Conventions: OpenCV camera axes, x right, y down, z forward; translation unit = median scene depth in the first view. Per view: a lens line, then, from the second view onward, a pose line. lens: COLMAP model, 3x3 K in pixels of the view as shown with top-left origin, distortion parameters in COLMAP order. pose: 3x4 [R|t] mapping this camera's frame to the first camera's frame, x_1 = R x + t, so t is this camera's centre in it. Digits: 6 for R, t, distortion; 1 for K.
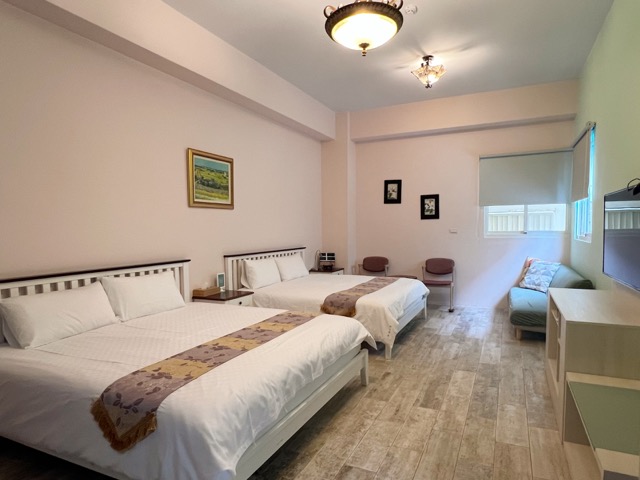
lens RADIAL K [[392.8, 0, 320.6], [0, 392.8, 246.6], [0, 0, 1]] dist [-0.014149, 0.000518]
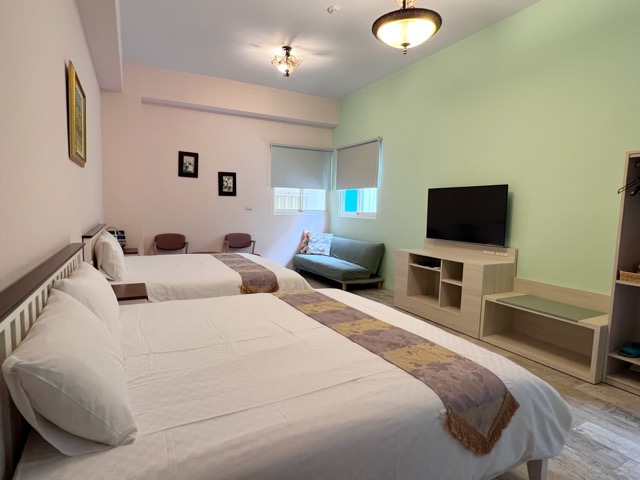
lens RADIAL K [[370.6, 0, 320.5], [0, 370.6, 236.4], [0, 0, 1]] dist [0.007871, -0.000821]
pose [[0.603397, -0.034812, 0.796681, -0.388593], [0.004734, 0.999185, 0.040075, -0.000590], [-0.797427, -0.020410, 0.603070, 0.222370]]
